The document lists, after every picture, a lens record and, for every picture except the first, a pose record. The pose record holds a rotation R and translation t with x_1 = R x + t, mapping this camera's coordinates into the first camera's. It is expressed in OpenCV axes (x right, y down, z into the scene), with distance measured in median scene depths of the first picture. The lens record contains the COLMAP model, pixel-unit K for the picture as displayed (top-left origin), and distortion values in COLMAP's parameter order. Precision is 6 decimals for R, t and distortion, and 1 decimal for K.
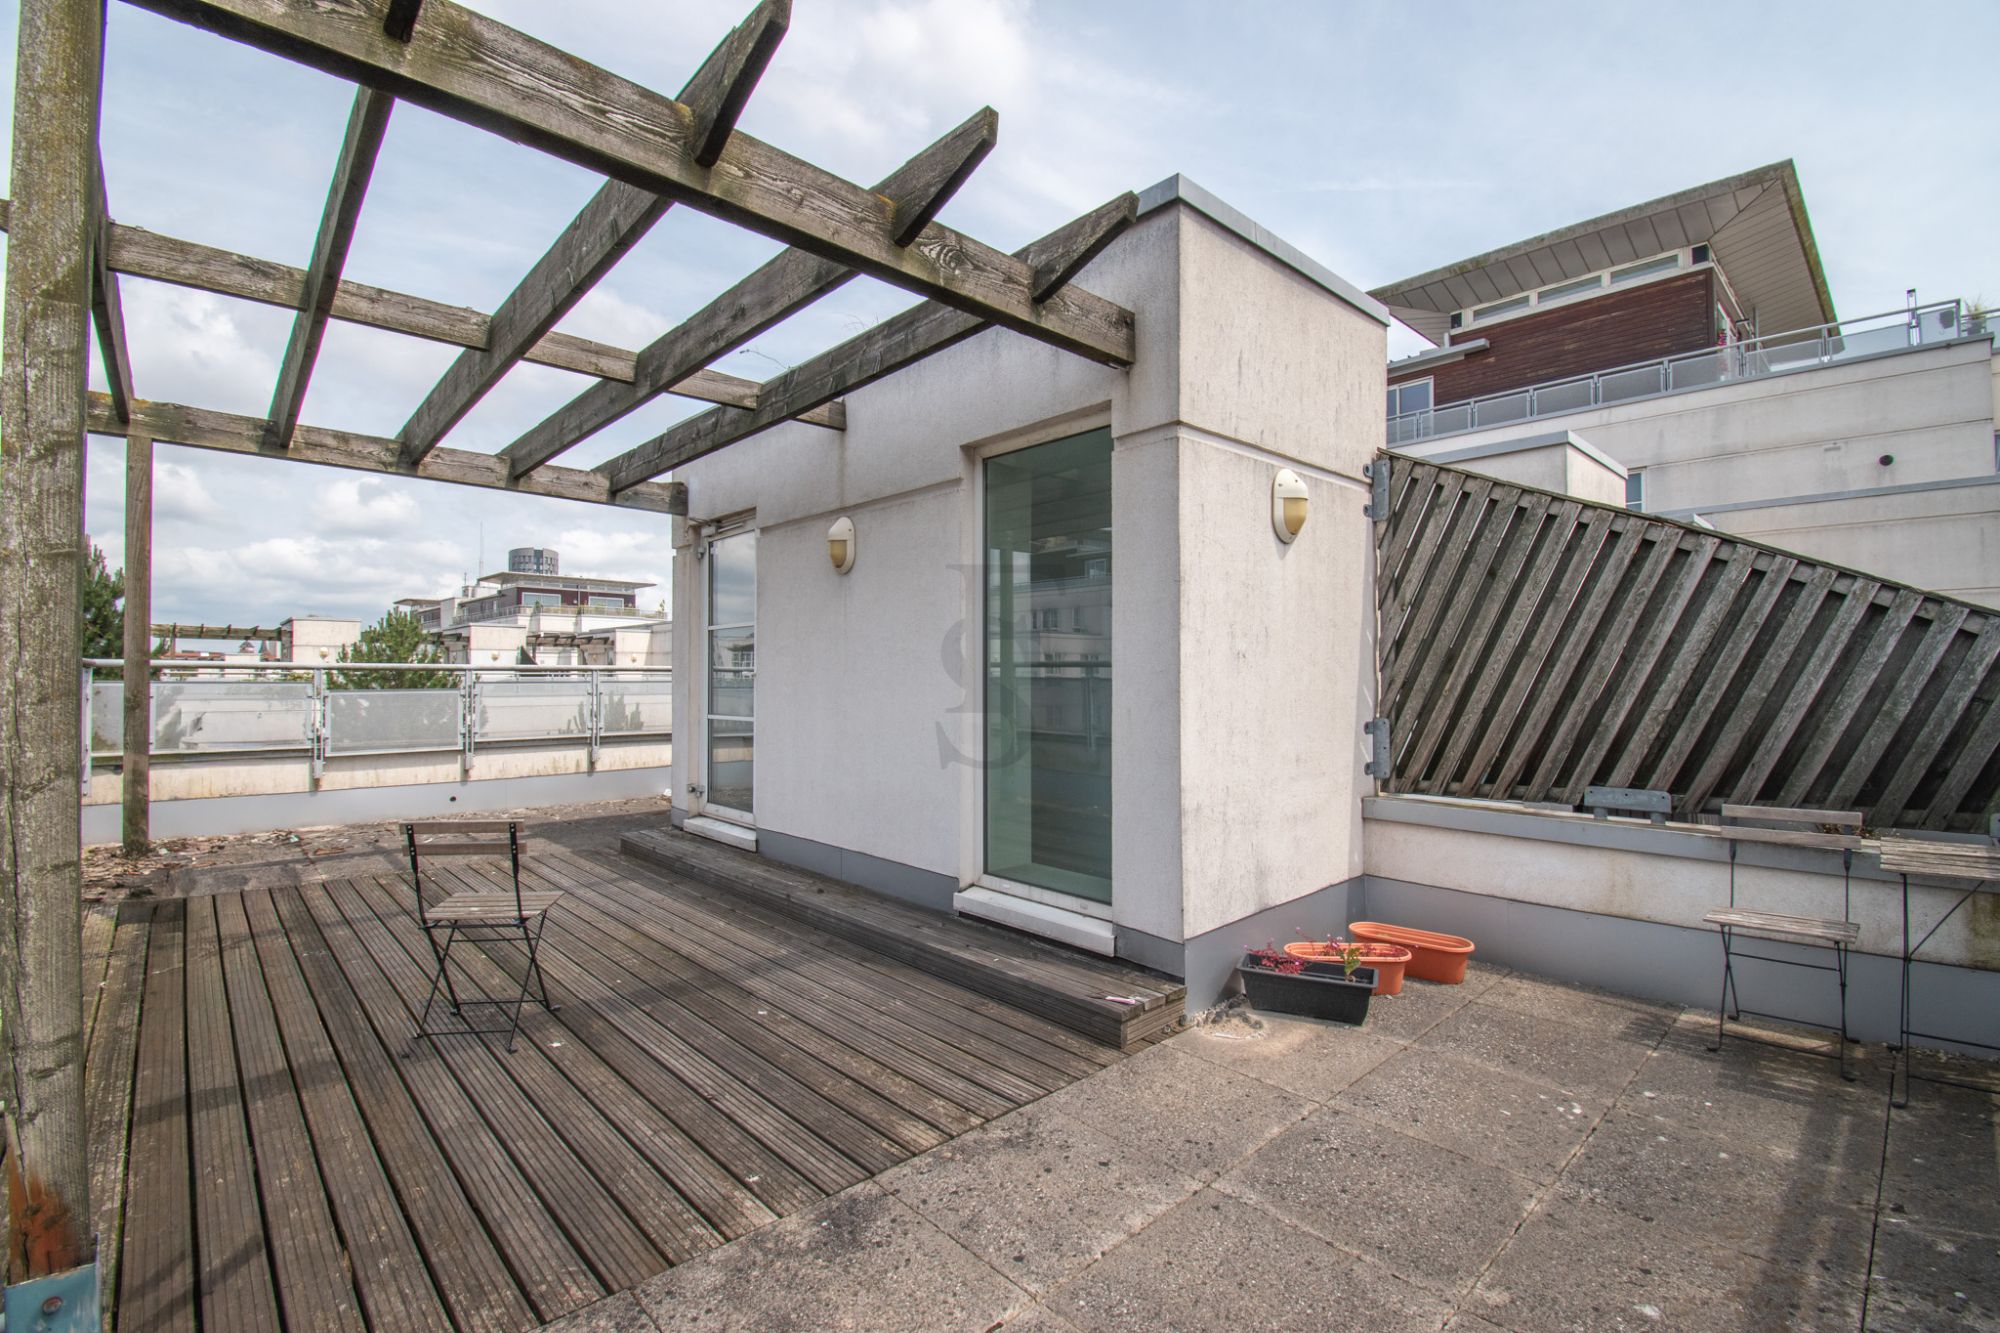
lens RADIAL K [[892.0, 0, 1002.1], [0, 892.0, 655.8], [0, 0, 1]] dist [-0.000829, -0.015543]
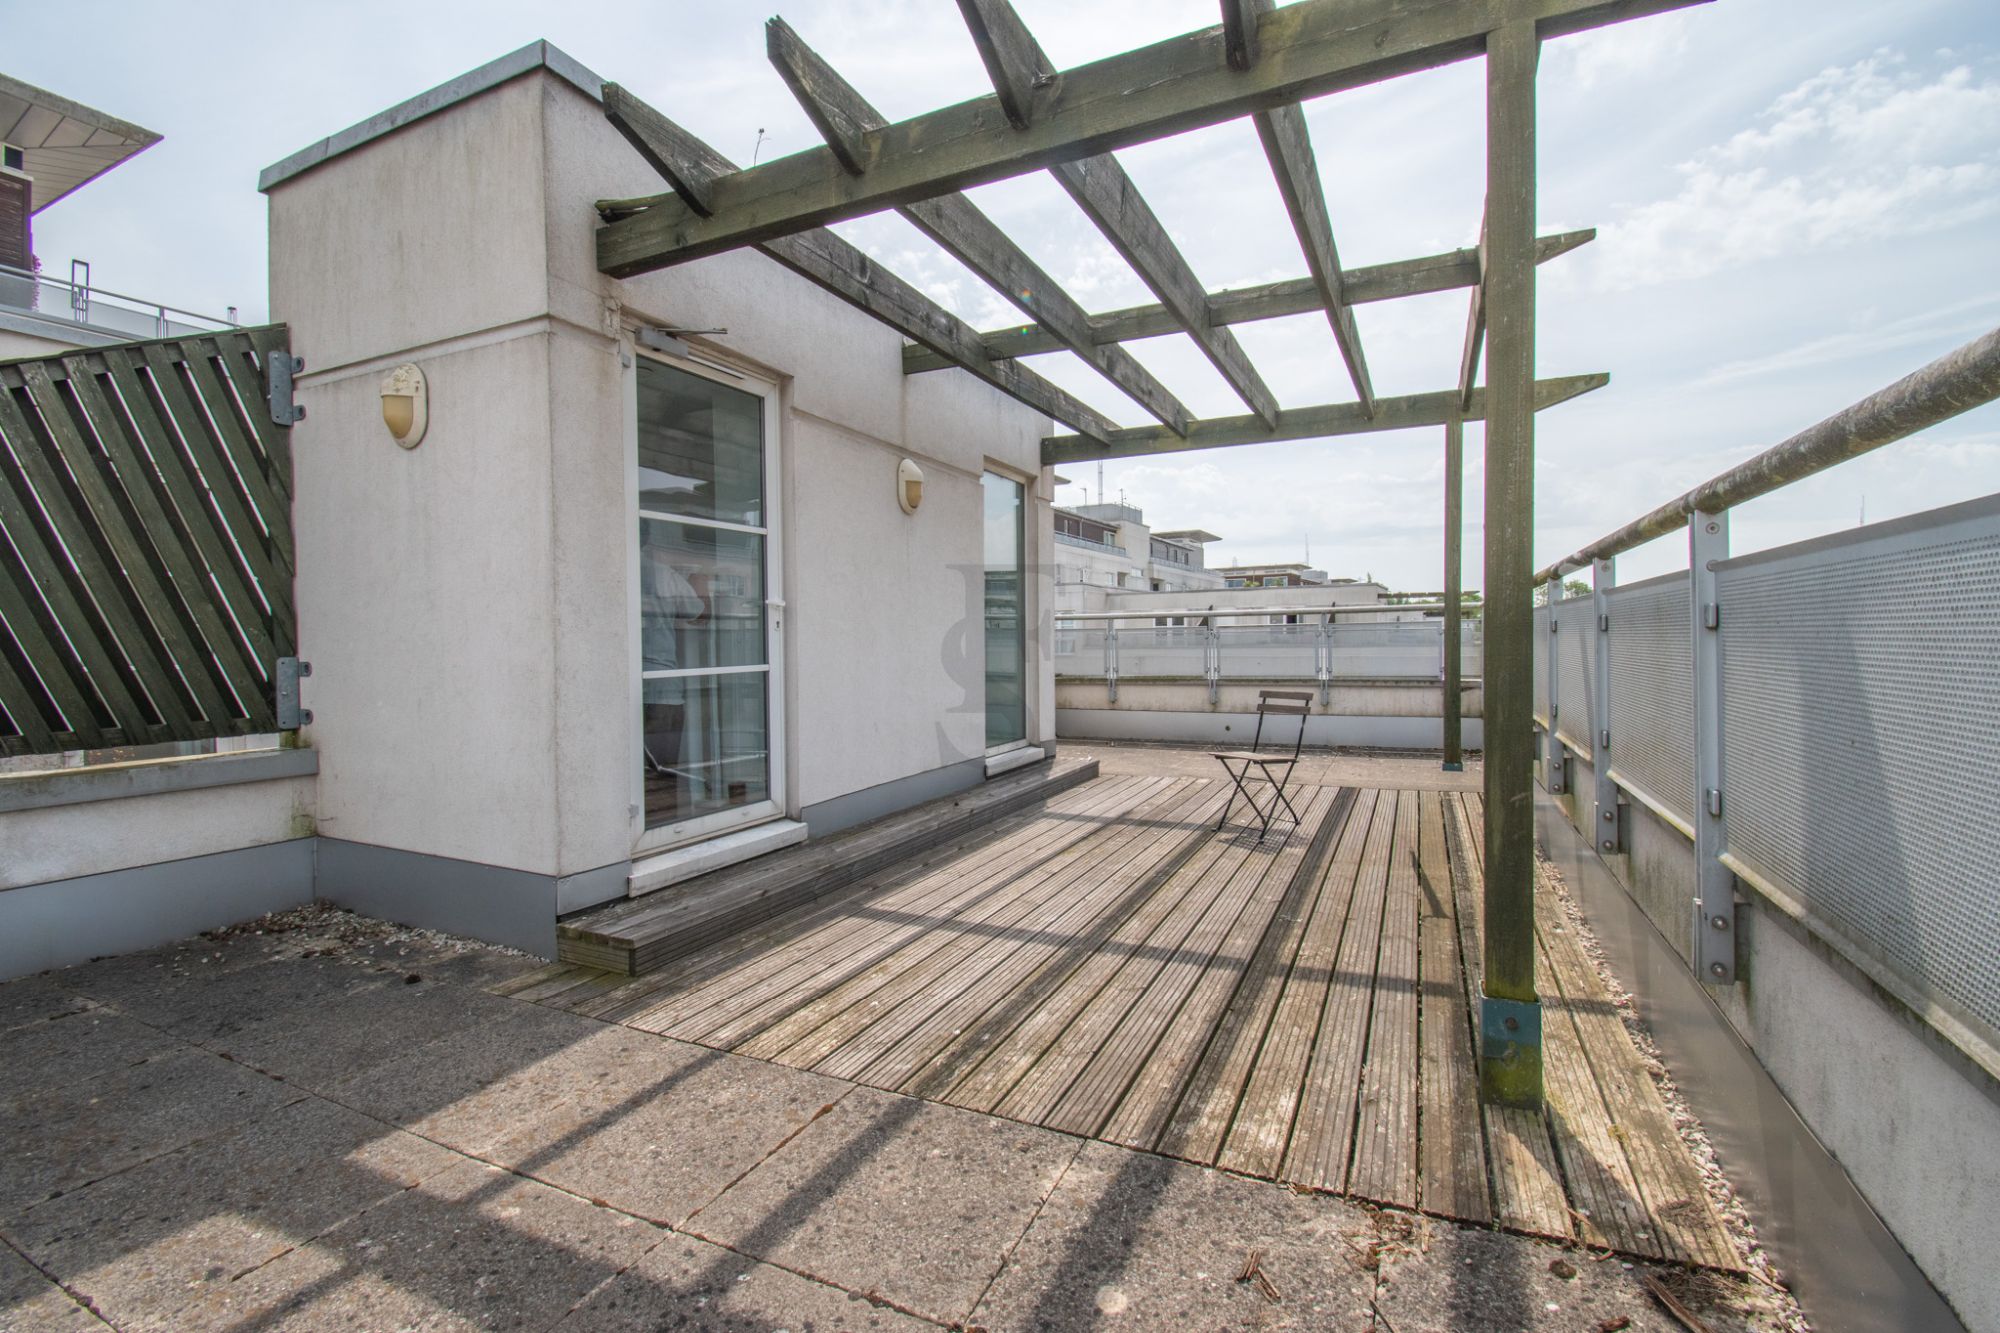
lens RADIAL K [[892.0, 0, 1002.1], [0, 892.0, 655.8], [0, 0, 1]] dist [-0.000829, -0.015543]
pose [[-0.368179, -0.013950, 0.929650, -1.157716], [-0.012189, 0.999874, 0.010177, 0.060830], [-0.929675, -0.007584, -0.368303, 1.246551]]
